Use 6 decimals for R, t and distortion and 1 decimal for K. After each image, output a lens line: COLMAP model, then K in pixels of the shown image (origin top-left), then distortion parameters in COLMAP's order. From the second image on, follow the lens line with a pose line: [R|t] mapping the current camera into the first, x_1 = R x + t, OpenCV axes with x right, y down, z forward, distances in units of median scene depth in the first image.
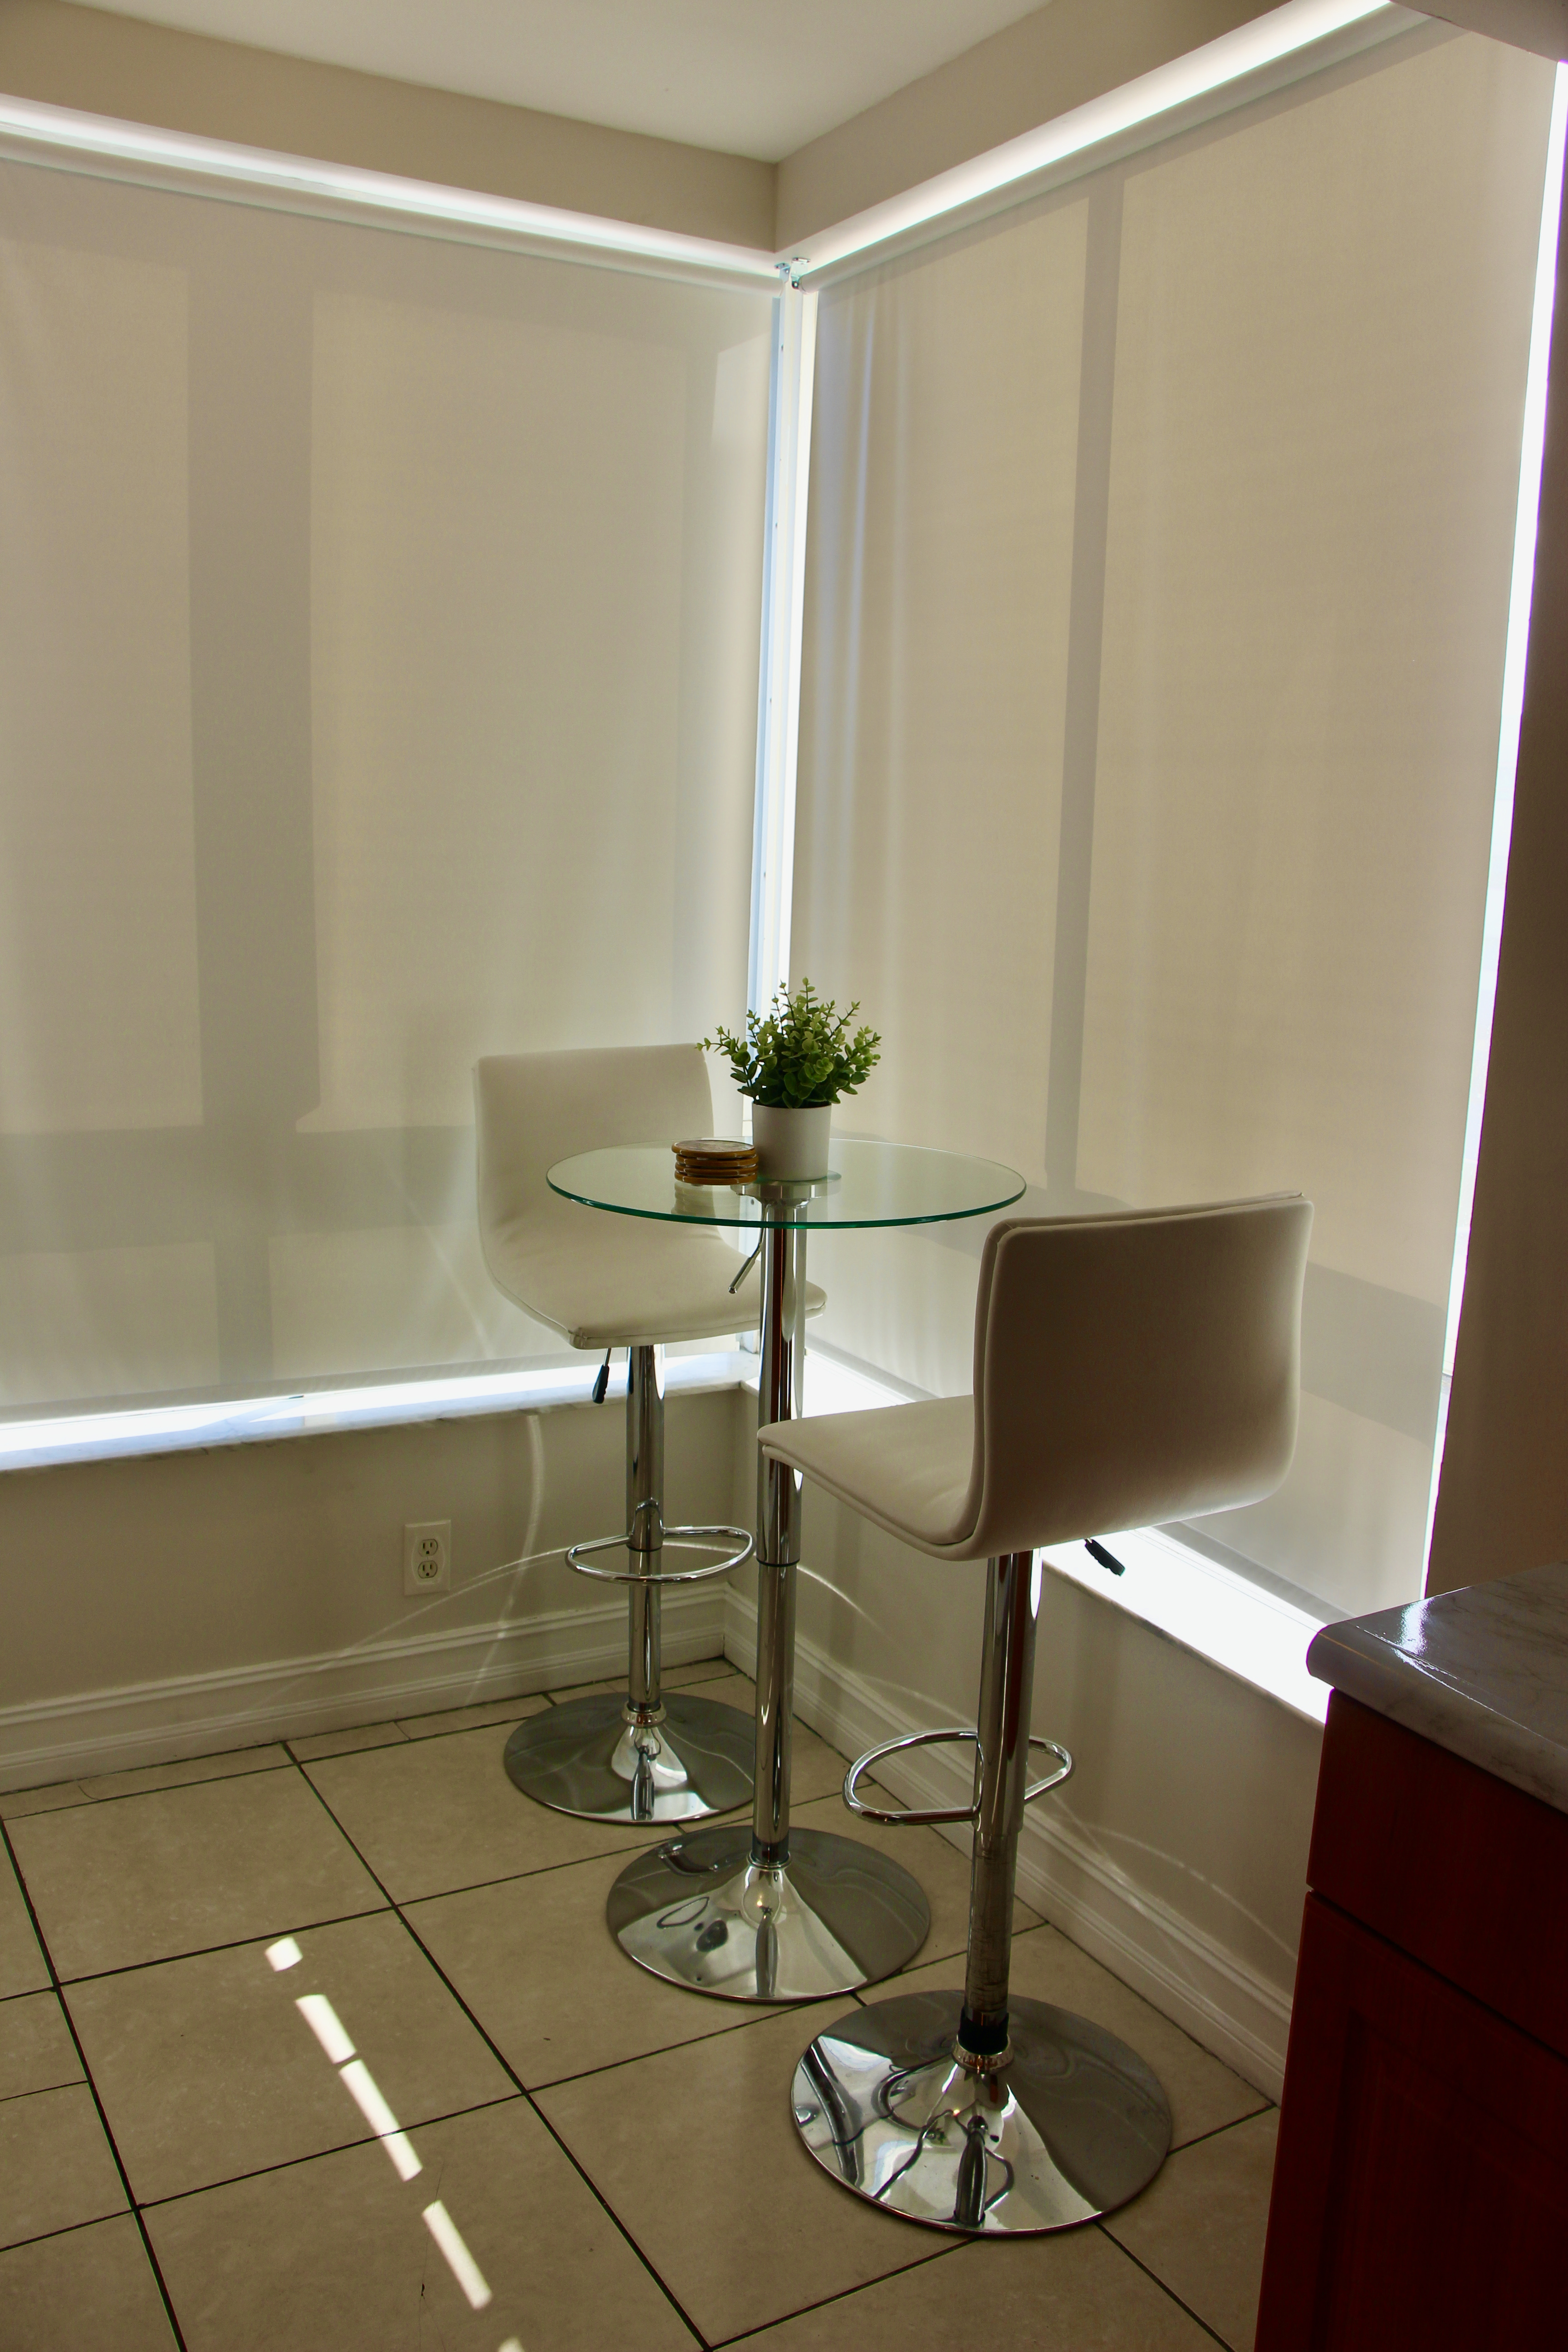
lens RADIAL K [[1933.1, 0, 779.5], [0, 1933.1, 1183.8], [0, 0, 1]] dist [-0.178383, 0.153724]
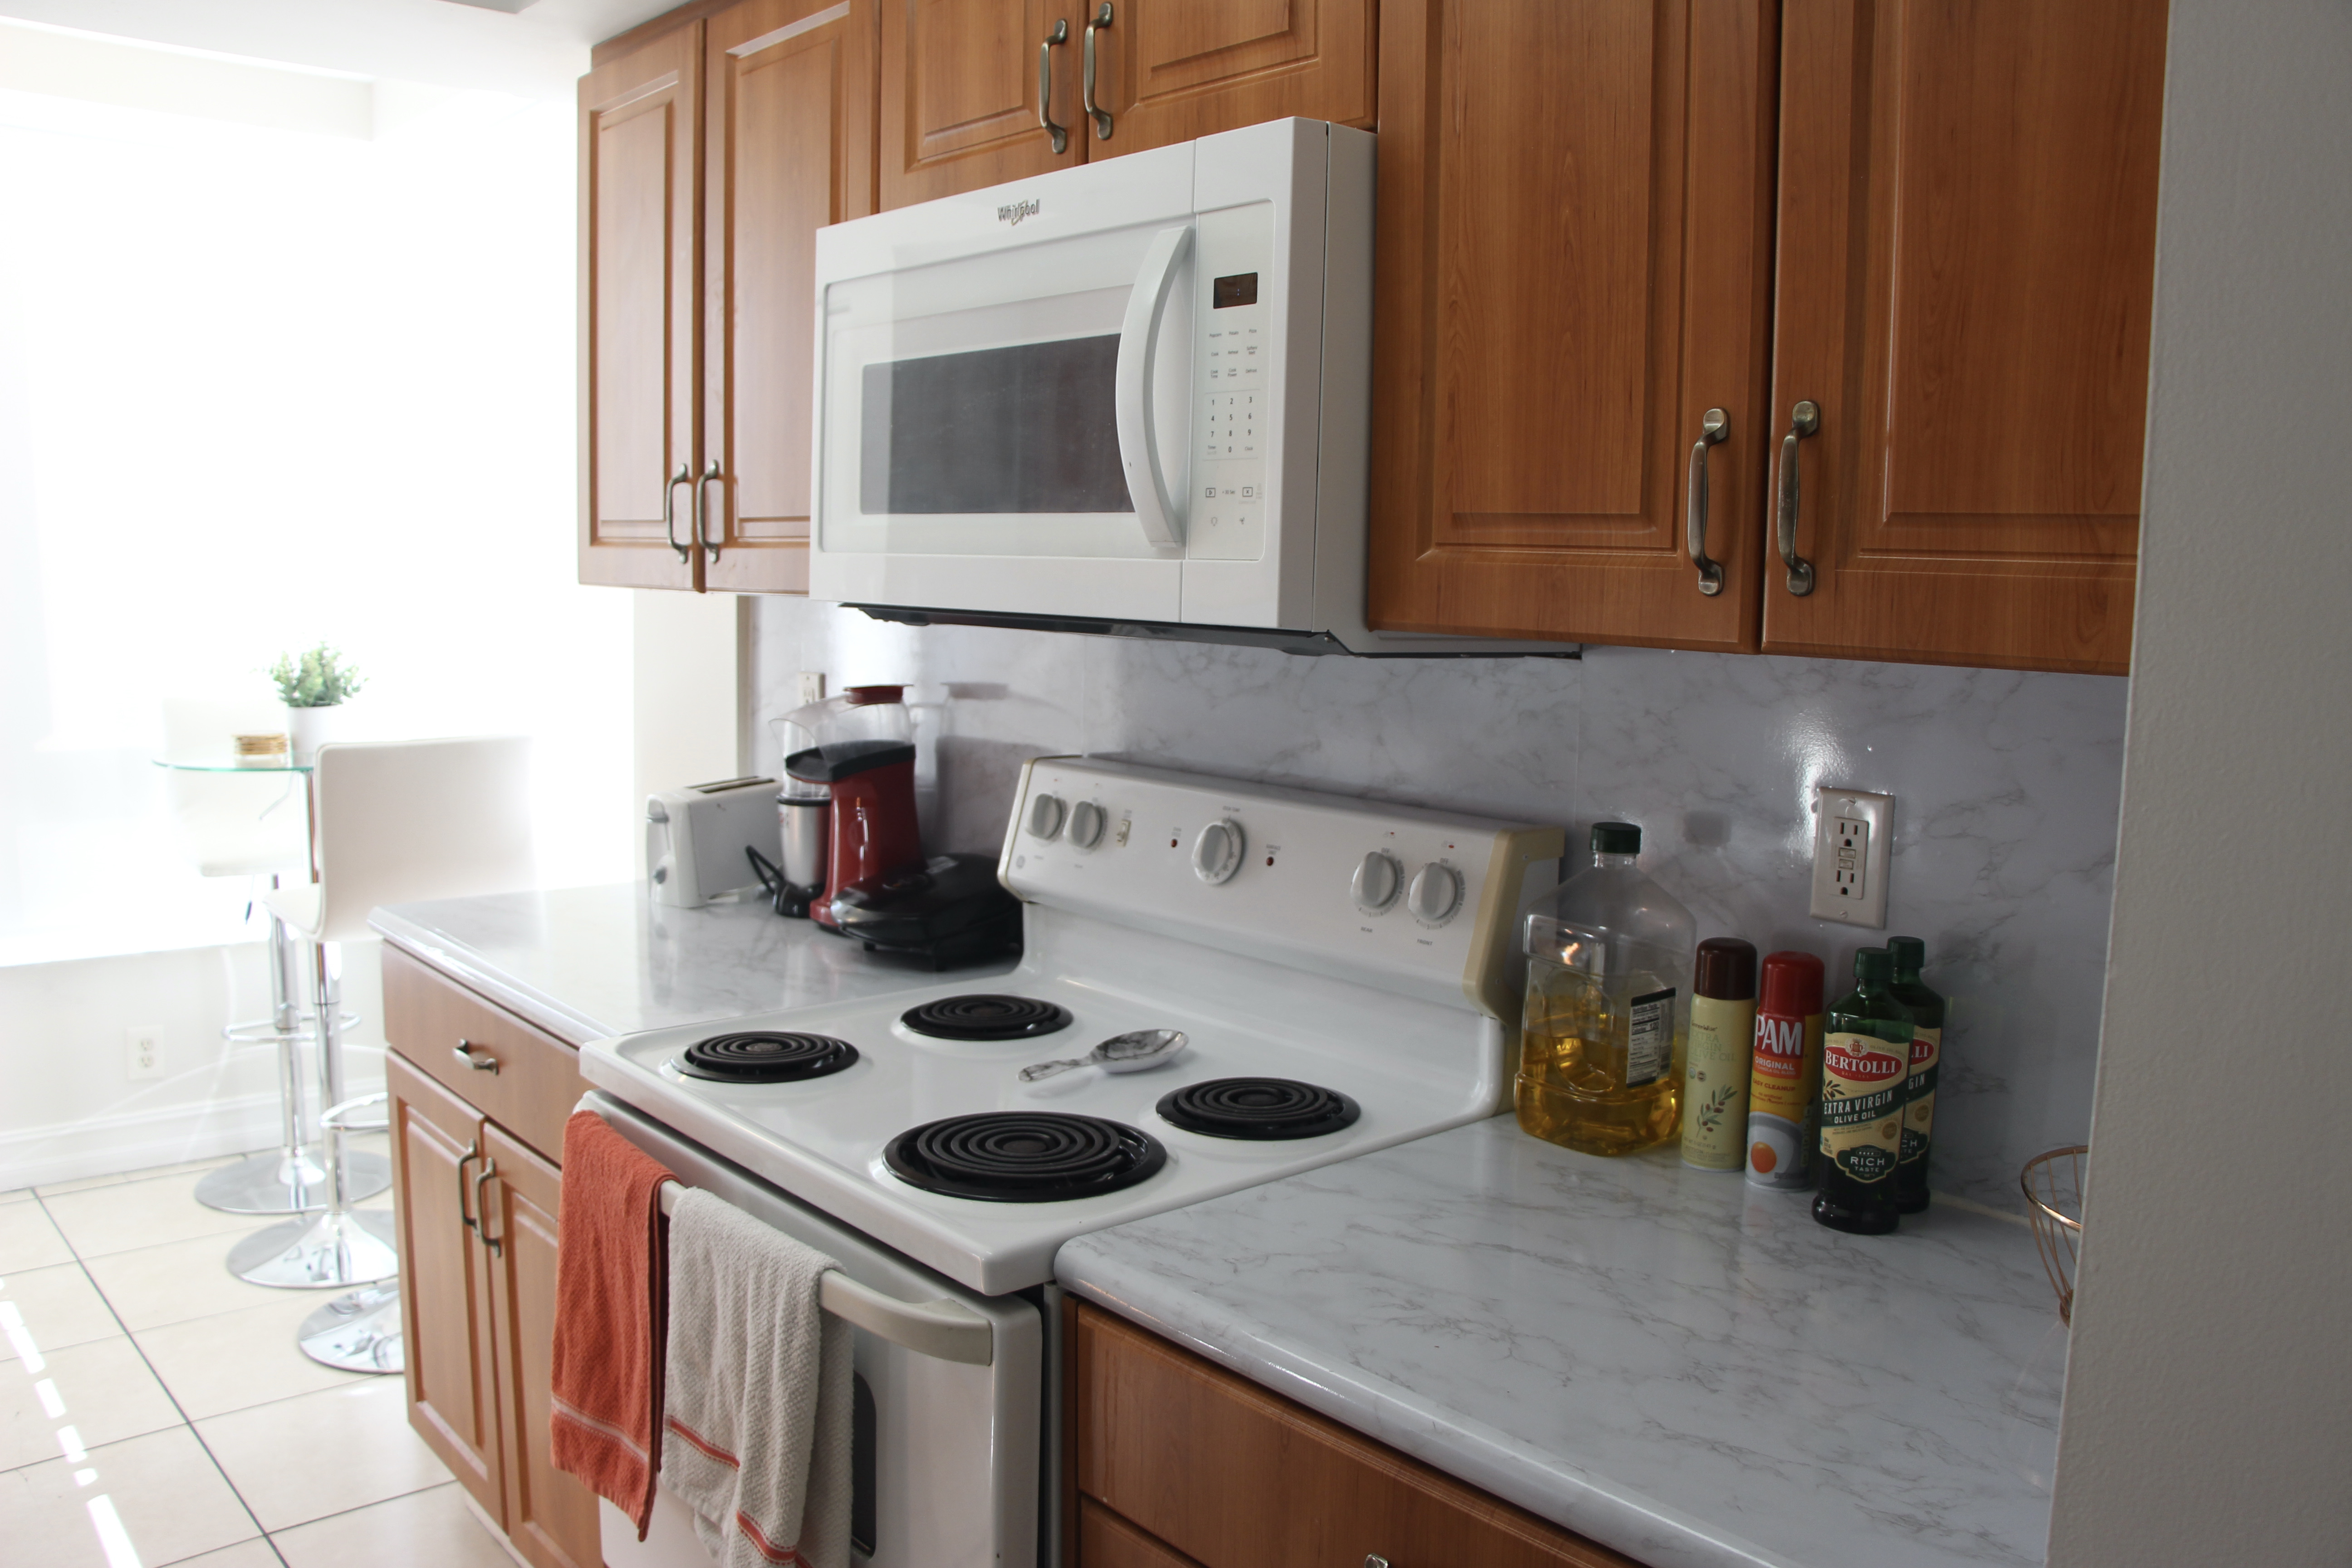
lens RADIAL K [[1933.1, 0, 1169.8], [0, 1933.1, 785.2], [0, 0, 1]] dist [-0.178383, 0.153724]
pose [[0.983688, -0.034183, 0.176607, 0.341410], [0.044398, 0.997542, -0.054216, 0.110983], [-0.174319, 0.061173, 0.982787, -0.514780]]
